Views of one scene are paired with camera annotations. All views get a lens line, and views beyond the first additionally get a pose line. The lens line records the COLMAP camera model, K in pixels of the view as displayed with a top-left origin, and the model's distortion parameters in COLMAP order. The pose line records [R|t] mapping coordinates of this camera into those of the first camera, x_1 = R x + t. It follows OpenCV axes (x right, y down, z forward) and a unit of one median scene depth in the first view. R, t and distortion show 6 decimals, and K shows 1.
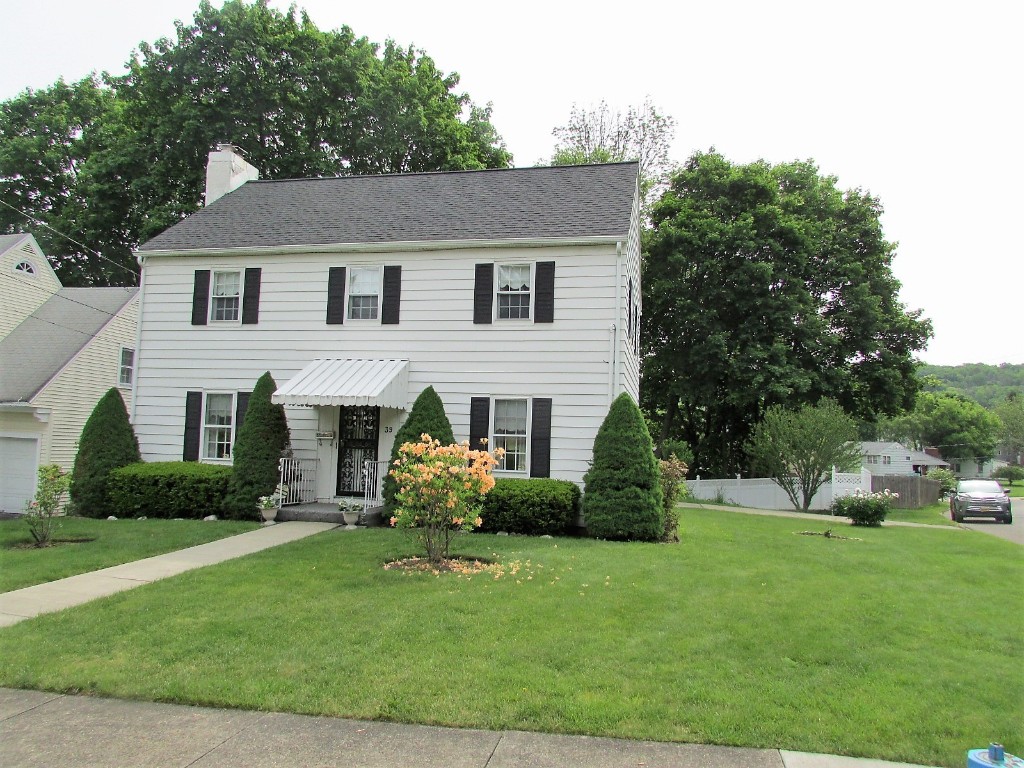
lens RADIAL K [[731.3, 0, 508.1], [0, 731.3, 384.7], [0, 0, 1]] dist [-0.021172, 0.002408]
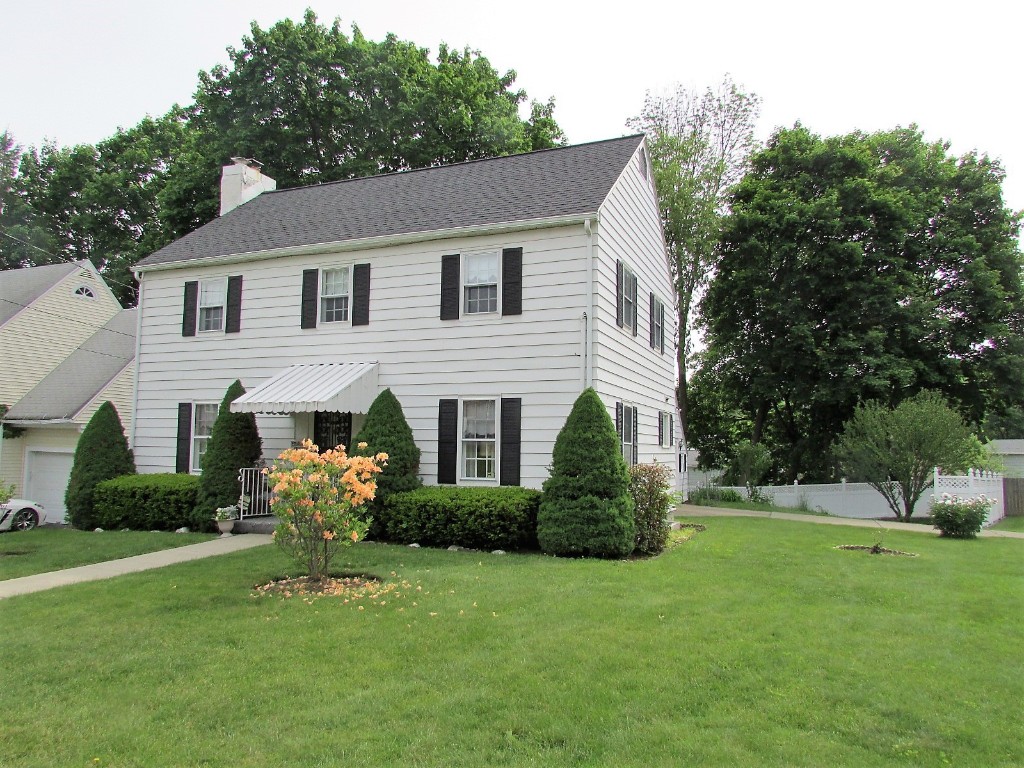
lens RADIAL K [[731.3, 0, 508.1], [0, 731.3, 384.7], [0, 0, 1]] dist [-0.021172, 0.002408]
pose [[0.983682, -0.034848, -0.176510, 0.180286], [0.033033, 0.999367, -0.013214, 0.012181], [0.176858, 0.007168, 0.984210, 0.093607]]
